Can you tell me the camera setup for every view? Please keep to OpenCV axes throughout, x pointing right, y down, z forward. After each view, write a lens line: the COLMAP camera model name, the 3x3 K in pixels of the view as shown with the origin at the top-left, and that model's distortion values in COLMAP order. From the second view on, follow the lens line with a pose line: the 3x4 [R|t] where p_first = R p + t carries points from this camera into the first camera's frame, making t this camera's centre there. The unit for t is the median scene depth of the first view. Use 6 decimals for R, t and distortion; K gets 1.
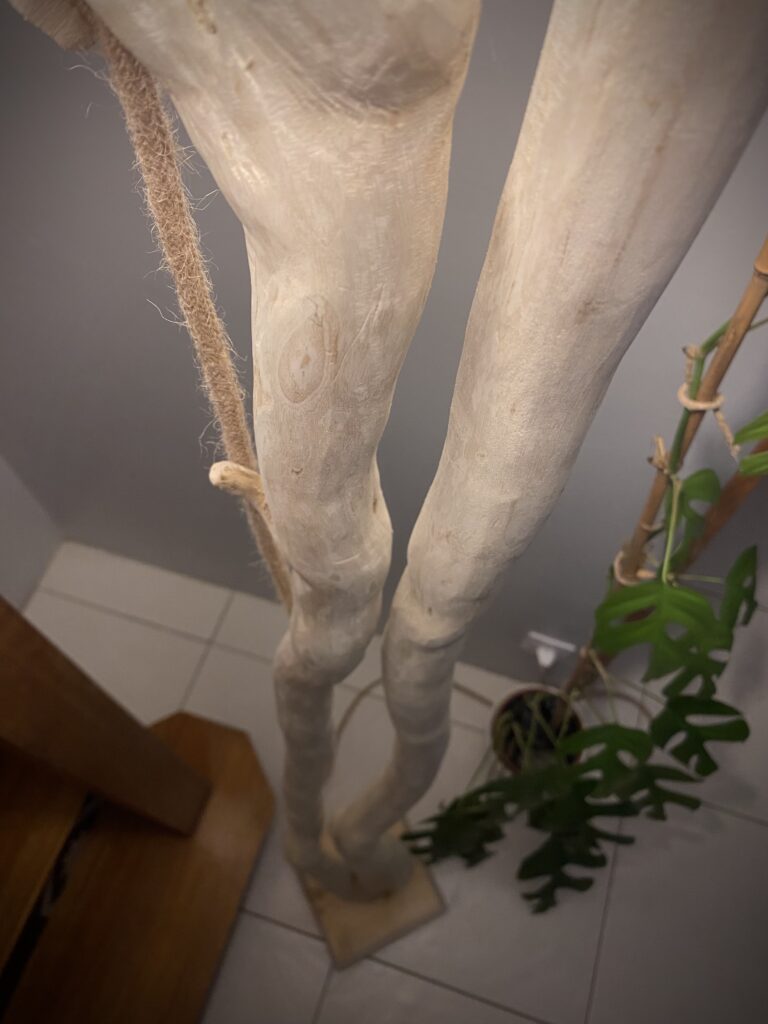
lens RADIAL K [[789.4, 0, 383.8], [0, 789.4, 505.3], [0, 0, 1]] dist [-0.002055, 0.007987]
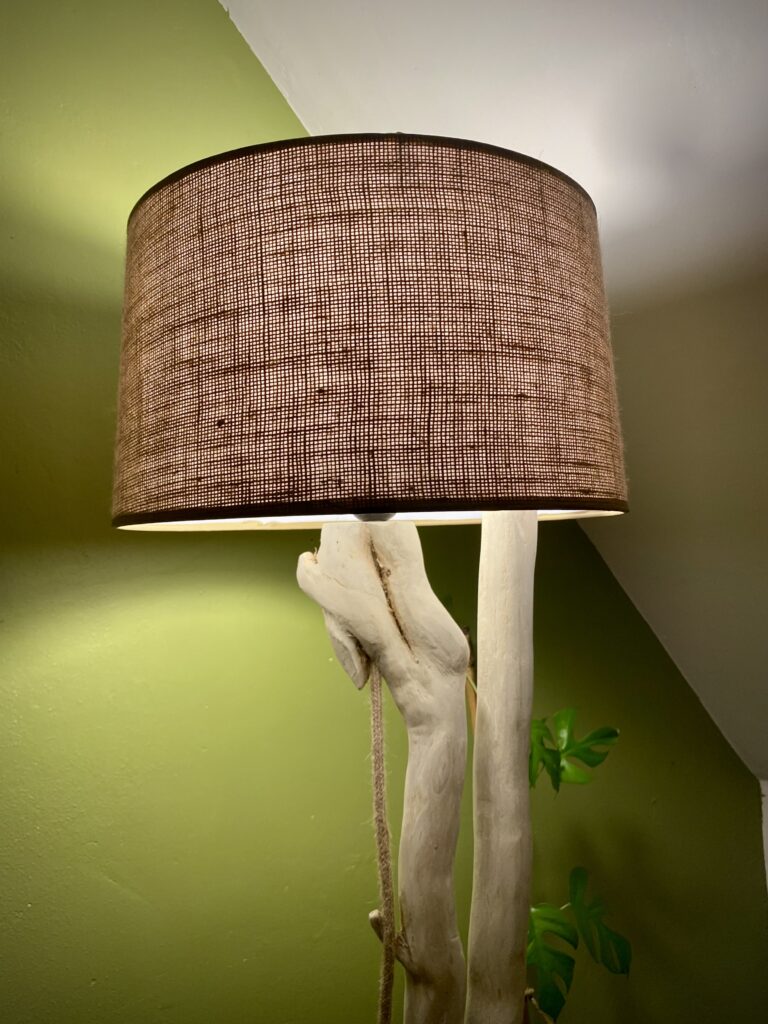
lens RADIAL K [[828.1, 0, 402.5], [0, 828.1, 530.6], [0, 0, 1]] dist [0.044742, -0.008583]
pose [[0.870281, 0.008722, 0.492479, -1.901858], [0.444365, 0.417428, -0.792650, 1.971162], [-0.212488, 0.908668, 0.359404, -0.923694]]
